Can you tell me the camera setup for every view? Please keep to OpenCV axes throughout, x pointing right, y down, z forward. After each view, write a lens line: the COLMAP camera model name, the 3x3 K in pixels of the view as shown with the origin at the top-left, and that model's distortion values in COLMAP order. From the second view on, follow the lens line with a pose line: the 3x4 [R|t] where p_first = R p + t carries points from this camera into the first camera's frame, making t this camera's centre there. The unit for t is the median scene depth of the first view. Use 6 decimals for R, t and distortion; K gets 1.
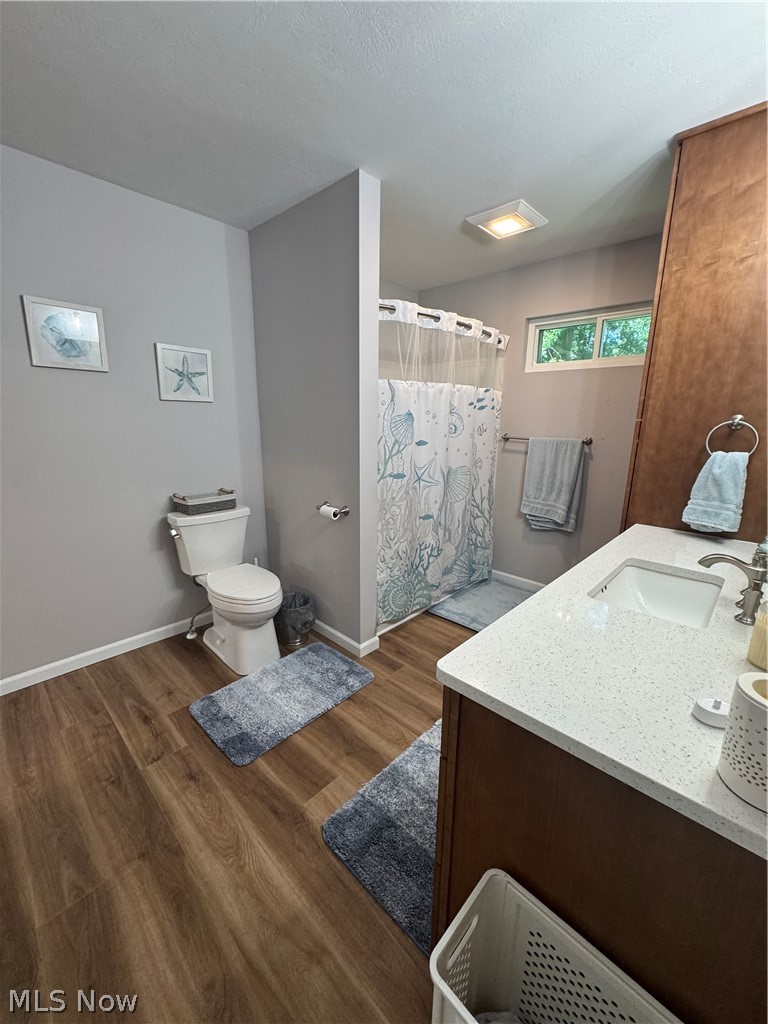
lens RADIAL K [[409.0, 0, 385.5], [0, 409.0, 511.5], [0, 0, 1]] dist [-0.002494, 0.000477]
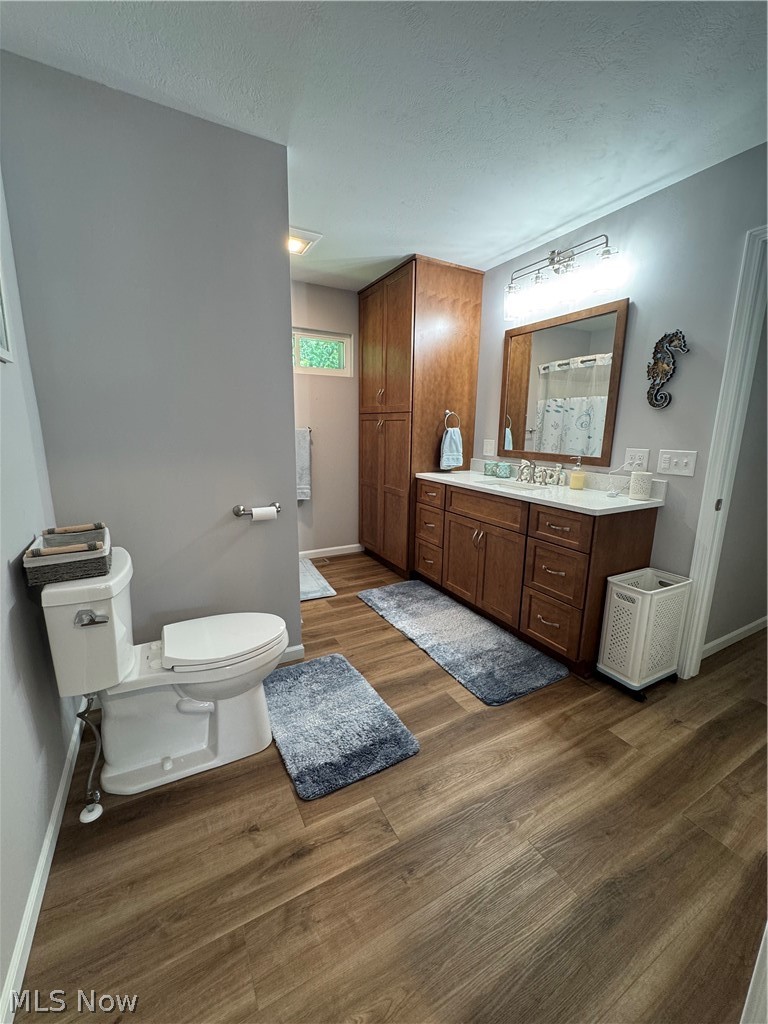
lens RADIAL K [[409.0, 0, 385.8], [0, 409.0, 510.2], [0, 0, 1]] dist [-0.002494, 0.000477]
pose [[0.303185, -0.199551, 0.931804, -1.212002], [0.209531, 0.967858, 0.139096, -0.097830], [-0.929611, 0.153070, 0.335252, 0.663829]]
